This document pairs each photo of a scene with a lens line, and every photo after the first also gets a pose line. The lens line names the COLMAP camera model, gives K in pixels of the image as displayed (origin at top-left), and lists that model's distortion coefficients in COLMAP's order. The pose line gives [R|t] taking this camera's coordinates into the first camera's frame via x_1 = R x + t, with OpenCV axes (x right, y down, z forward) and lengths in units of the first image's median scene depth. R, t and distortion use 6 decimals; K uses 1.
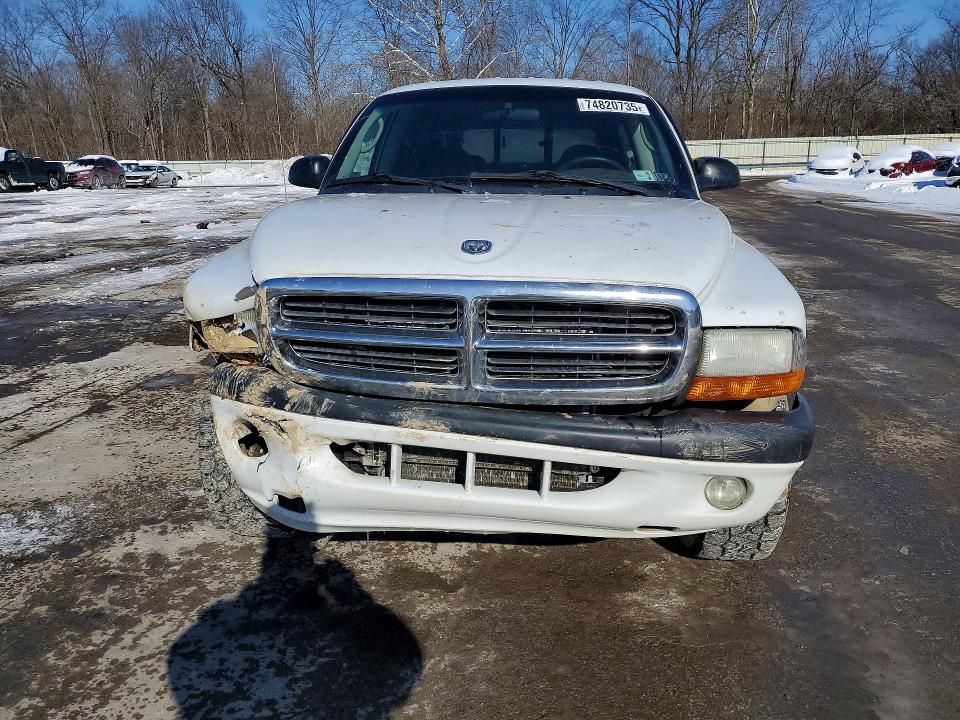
lens RADIAL K [[756.7, 0, 480.0], [0, 756.7, 360.0], [0, 0, 1]] dist [0.007806, 0.011763]
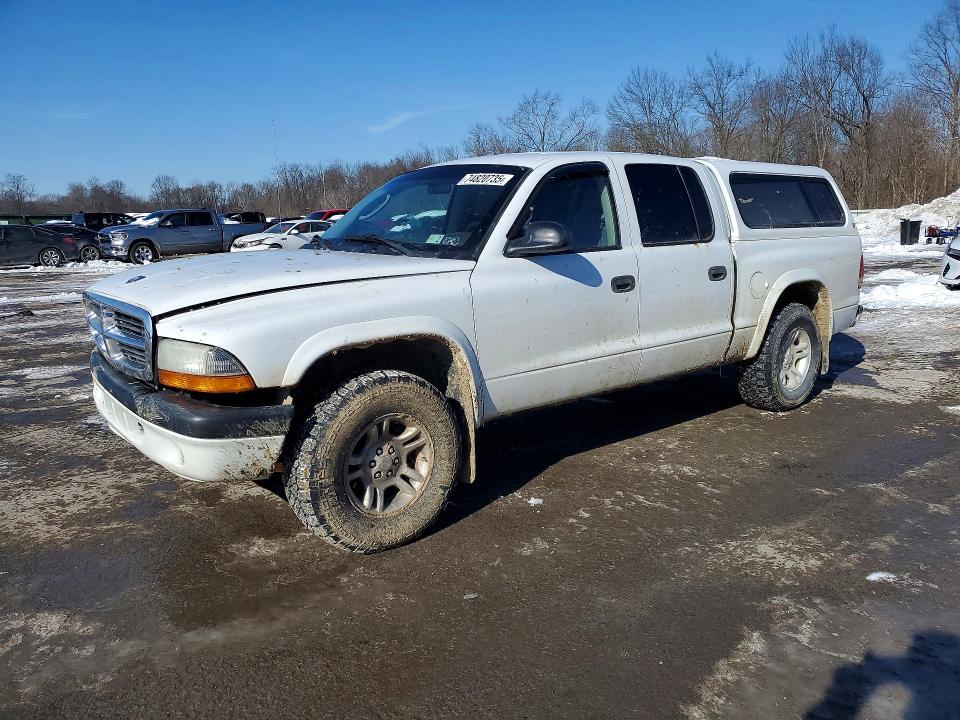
lens RADIAL K [[756.7, 0, 480.0], [0, 756.7, 360.0], [0, 0, 1]] dist [0.007806, 0.011763]
pose [[0.693739, 0.119324, -0.710273, 1.030054], [-0.163641, 0.986502, 0.005898, -0.063584], [0.701390, 0.112138, 0.703901, 0.197064]]
